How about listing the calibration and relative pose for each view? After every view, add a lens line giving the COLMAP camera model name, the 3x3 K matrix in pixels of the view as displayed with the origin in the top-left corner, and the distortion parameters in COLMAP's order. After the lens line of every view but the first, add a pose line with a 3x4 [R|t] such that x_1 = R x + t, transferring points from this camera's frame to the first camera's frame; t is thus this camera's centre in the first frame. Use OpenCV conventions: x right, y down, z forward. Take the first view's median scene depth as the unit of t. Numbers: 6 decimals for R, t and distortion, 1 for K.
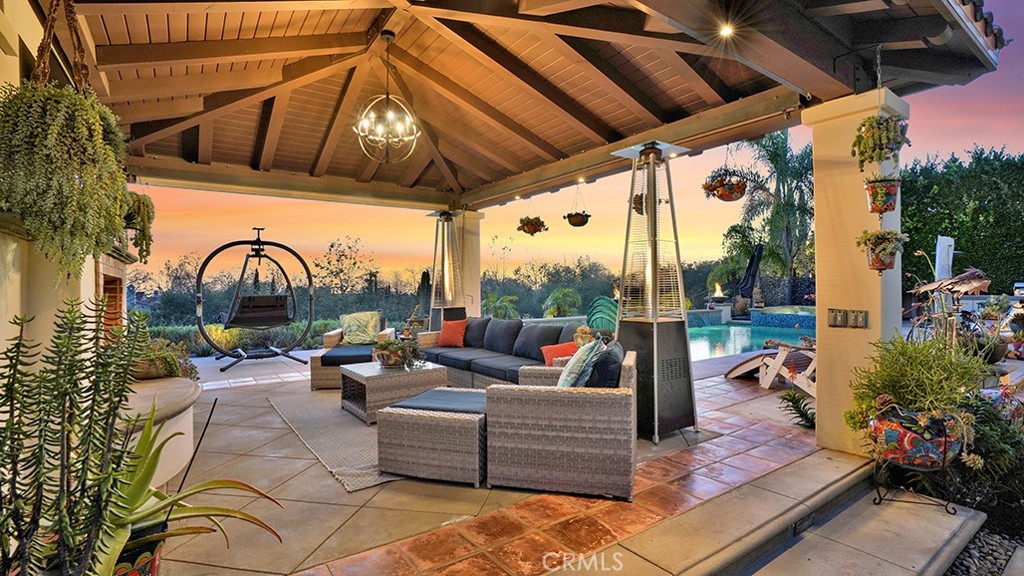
lens RADIAL K [[483.3, 0, 510.0], [0, 483.3, 289.0], [0, 0, 1]] dist [-0.067580, 0.029272]
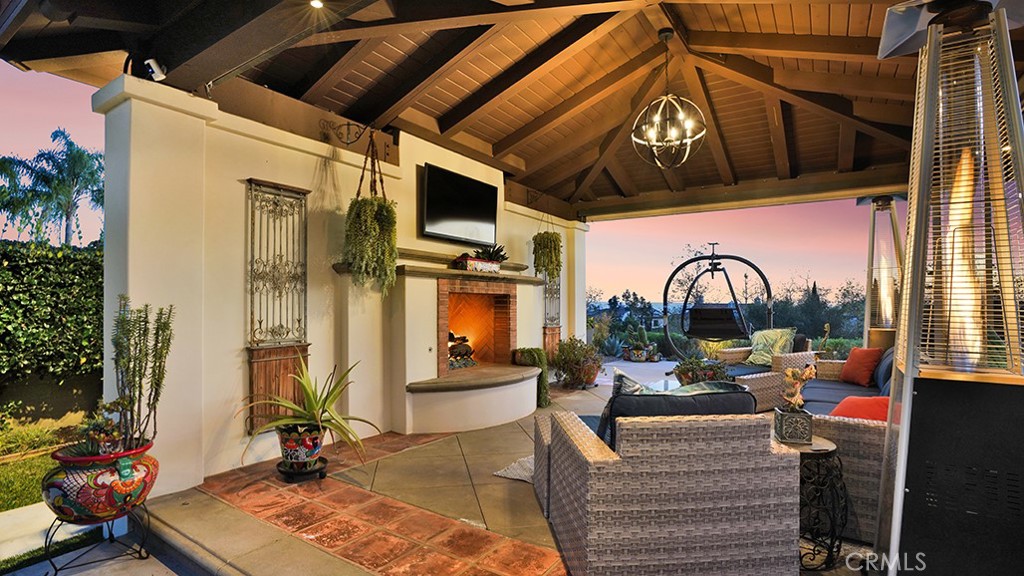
lens RADIAL K [[483.3, 0, 510.0], [0, 483.3, 289.0], [0, 0, 1]] dist [-0.067580, 0.029272]
pose [[0.357106, -0.017887, -0.933892, 0.471512], [-0.006383, 0.999747, -0.021589, -0.004552], [0.934042, 0.013670, 0.356902, 0.360600]]
